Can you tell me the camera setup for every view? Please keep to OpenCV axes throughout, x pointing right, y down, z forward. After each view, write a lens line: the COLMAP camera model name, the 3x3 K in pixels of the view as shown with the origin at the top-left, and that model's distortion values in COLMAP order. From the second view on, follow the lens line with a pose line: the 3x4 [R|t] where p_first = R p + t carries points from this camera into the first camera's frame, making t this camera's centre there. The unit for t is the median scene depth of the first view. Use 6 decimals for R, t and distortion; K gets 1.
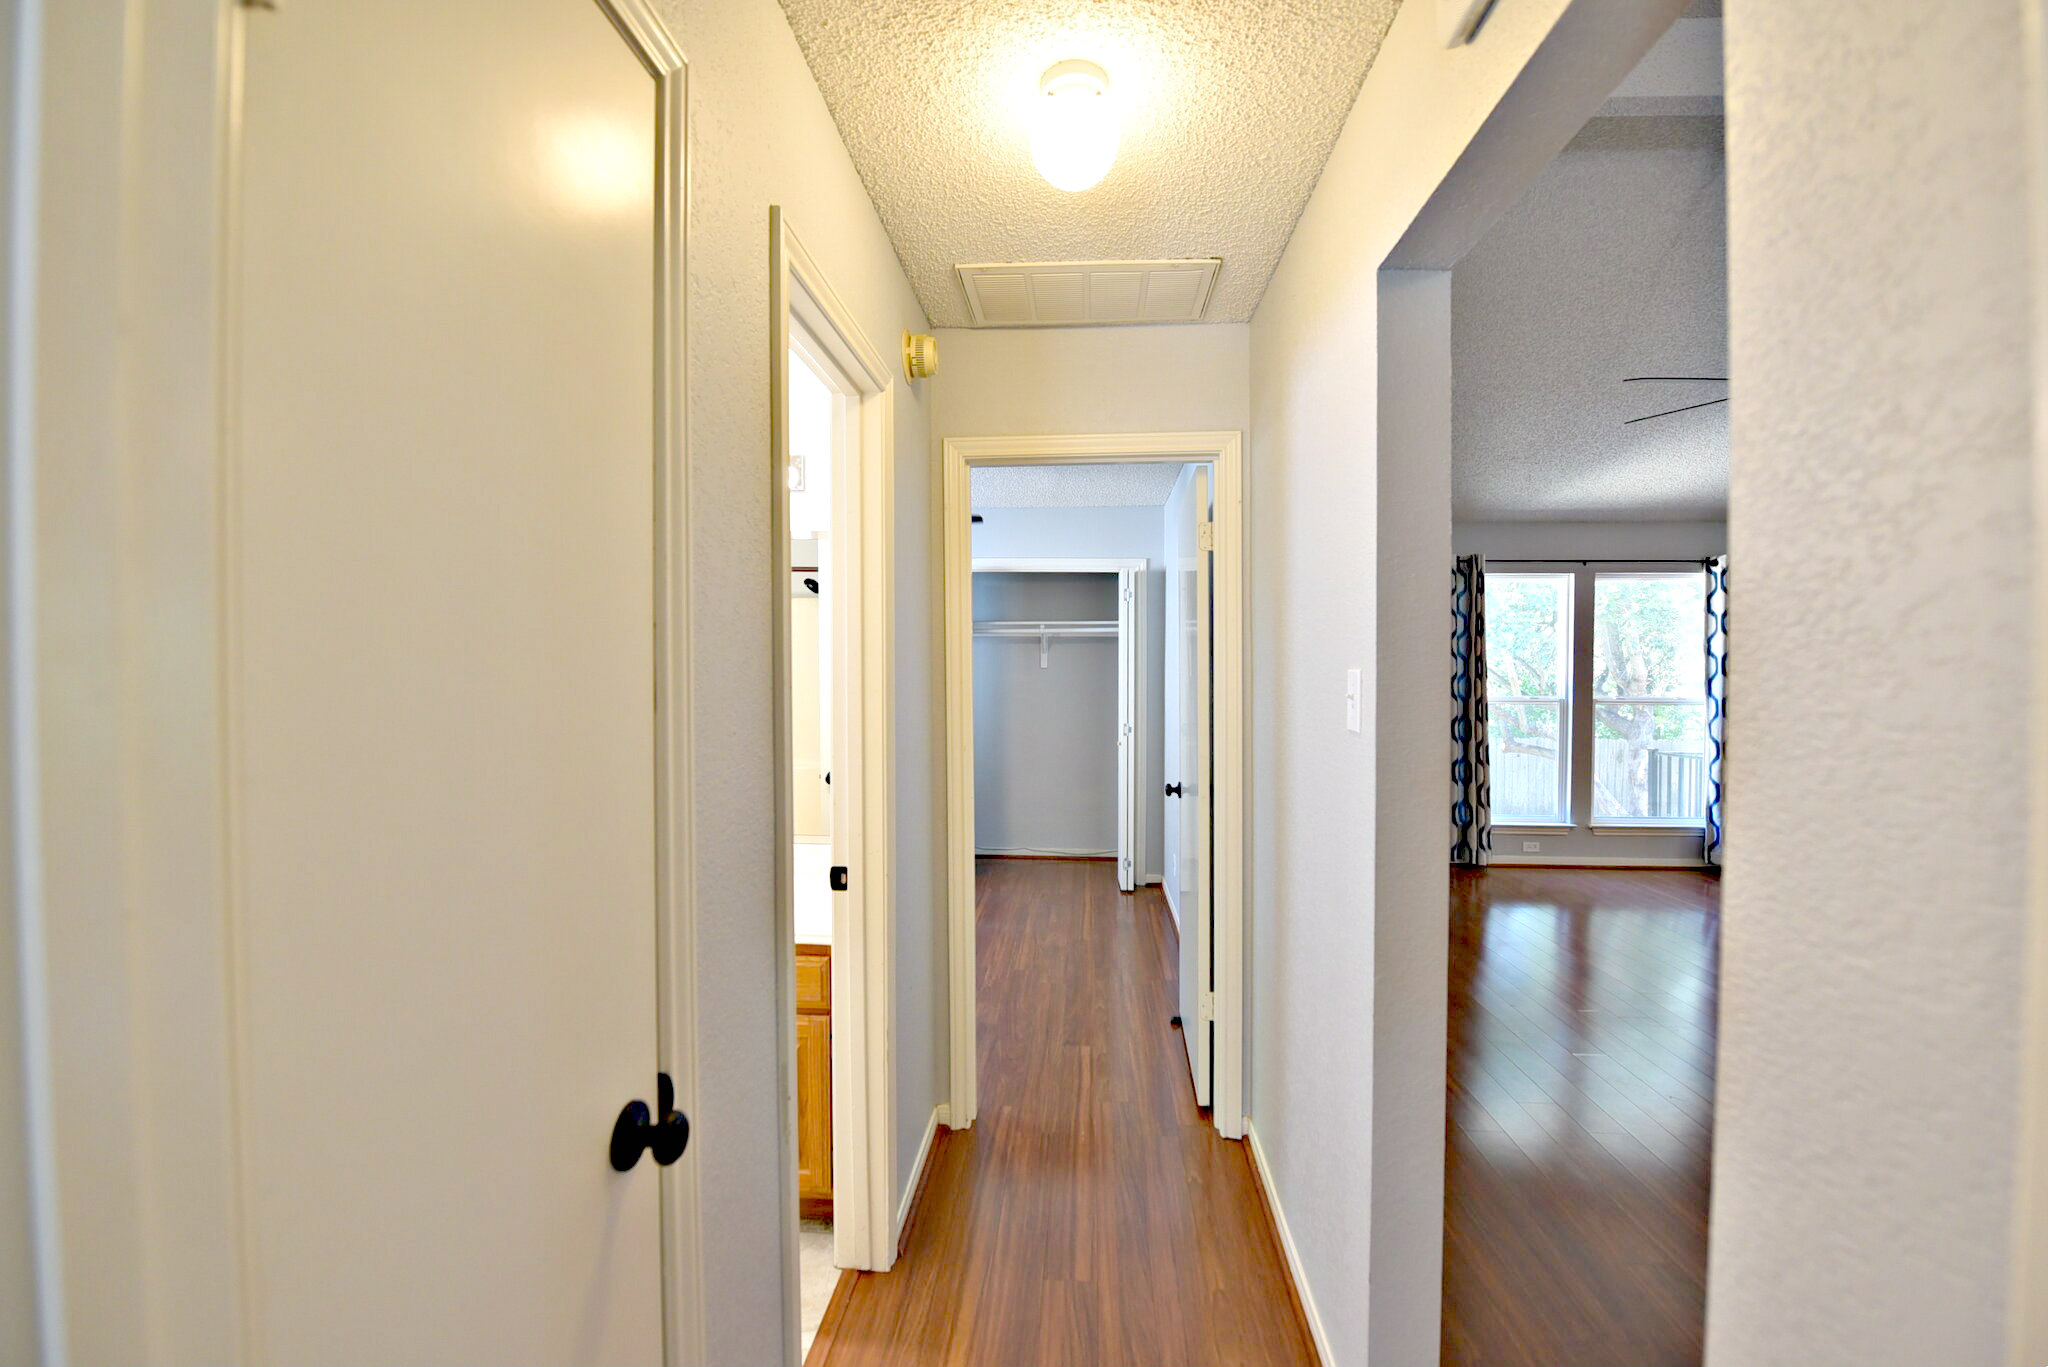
lens RADIAL K [[932.0, 0, 1029.7], [0, 932.0, 664.4], [0, 0, 1]] dist [-0.017405, 0.000010]
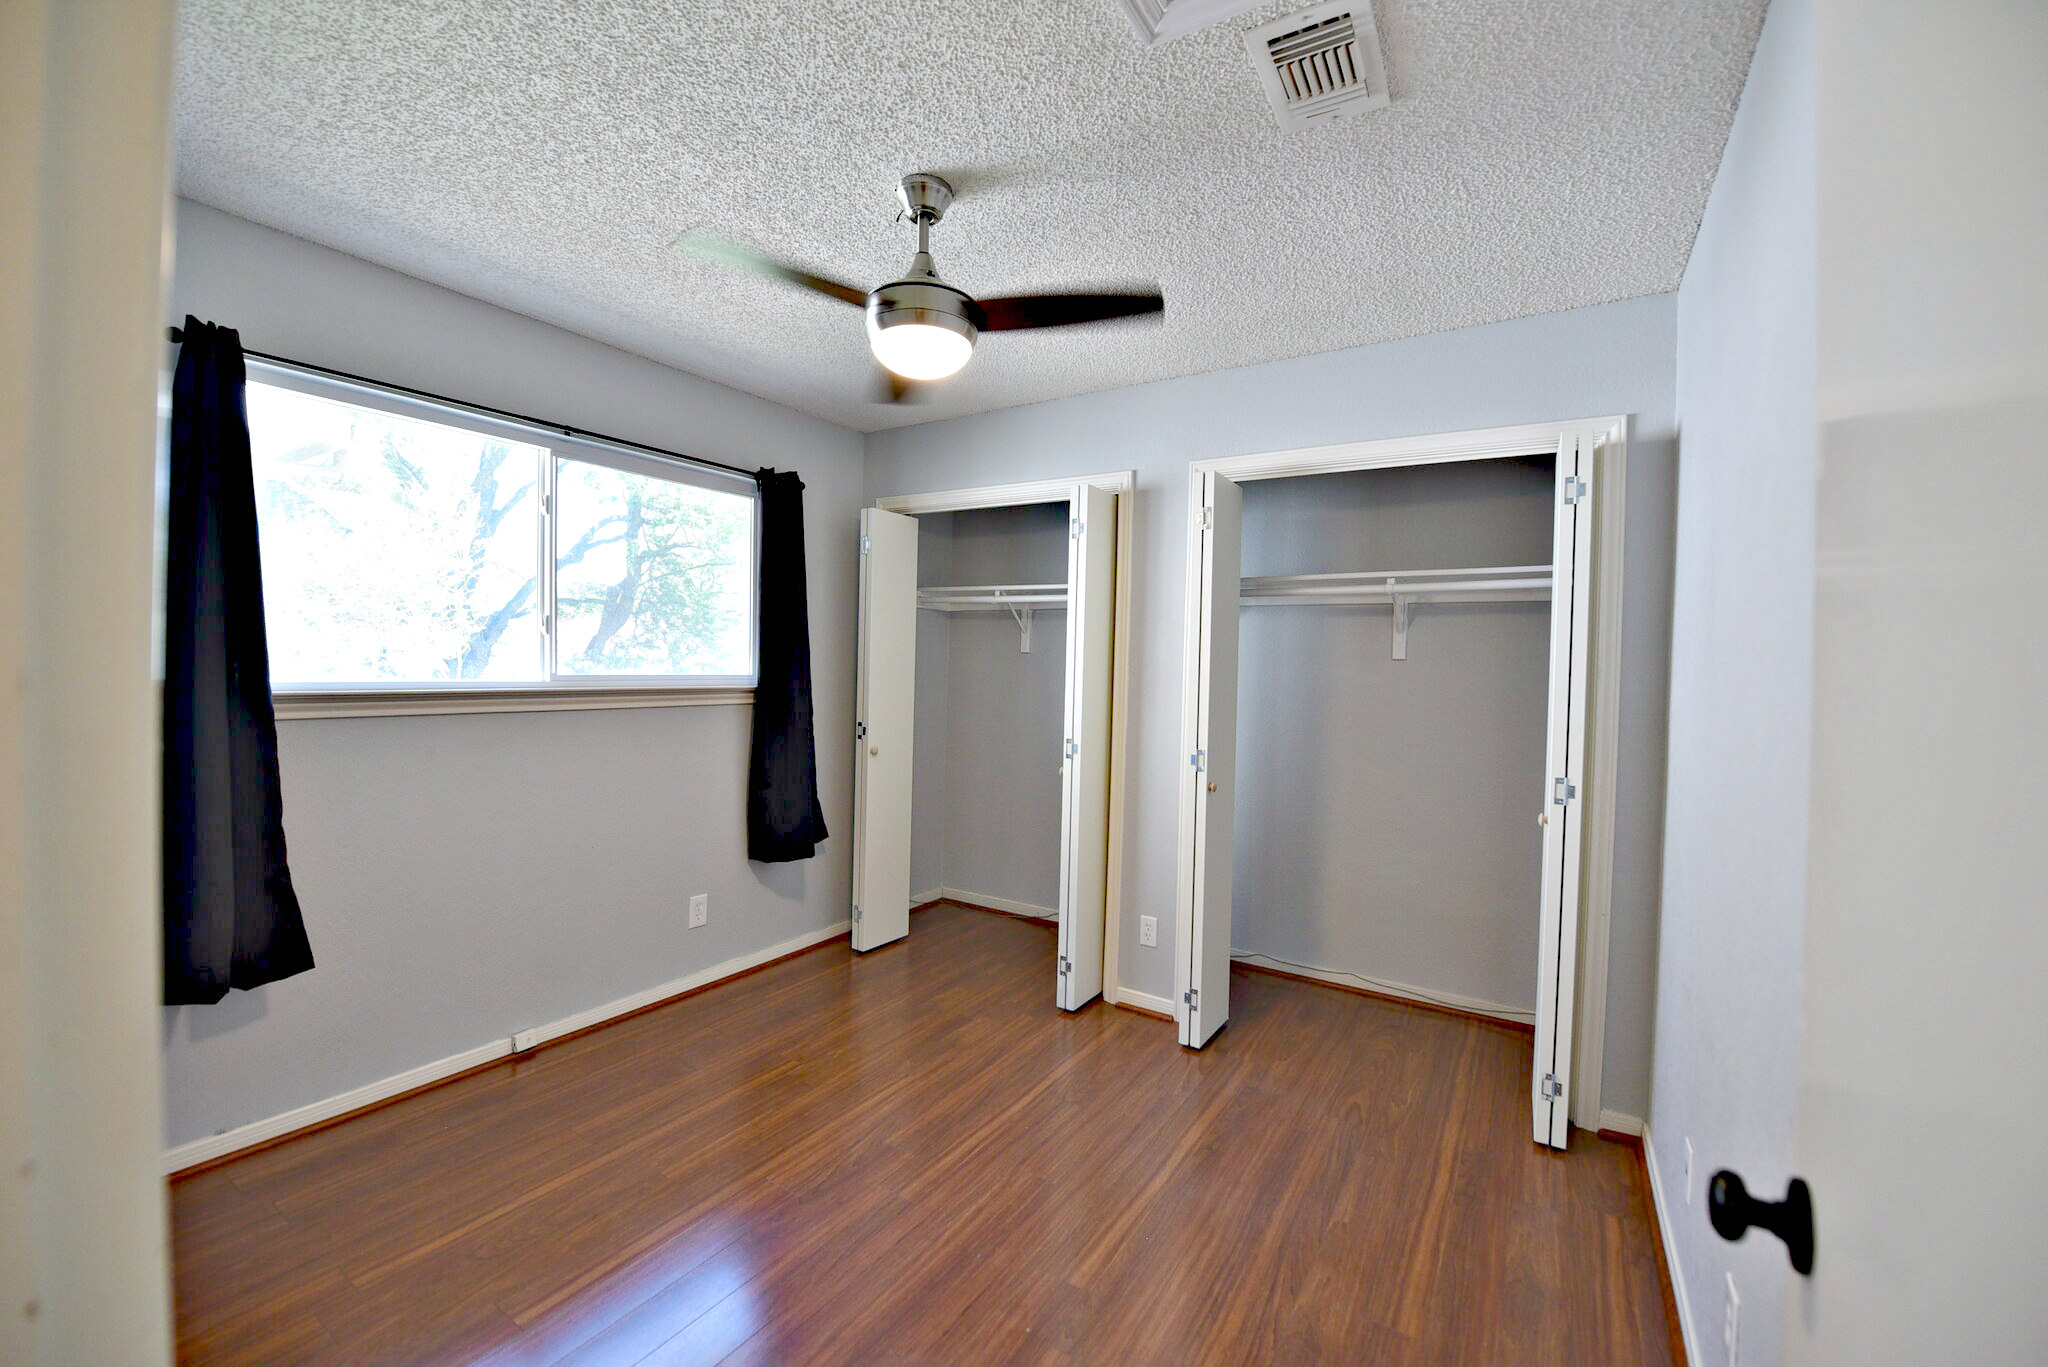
lens RADIAL K [[832.7, 0, 1025.5], [0, 832.7, 665.9], [0, 0, 1]] dist [-0.016735, -0.000094]
pose [[0.876859, 0.029455, -0.479844, 0.064679], [-0.032922, 0.999457, 0.001189, 0.016572], [0.479618, 0.014755, 0.877353, 0.511628]]
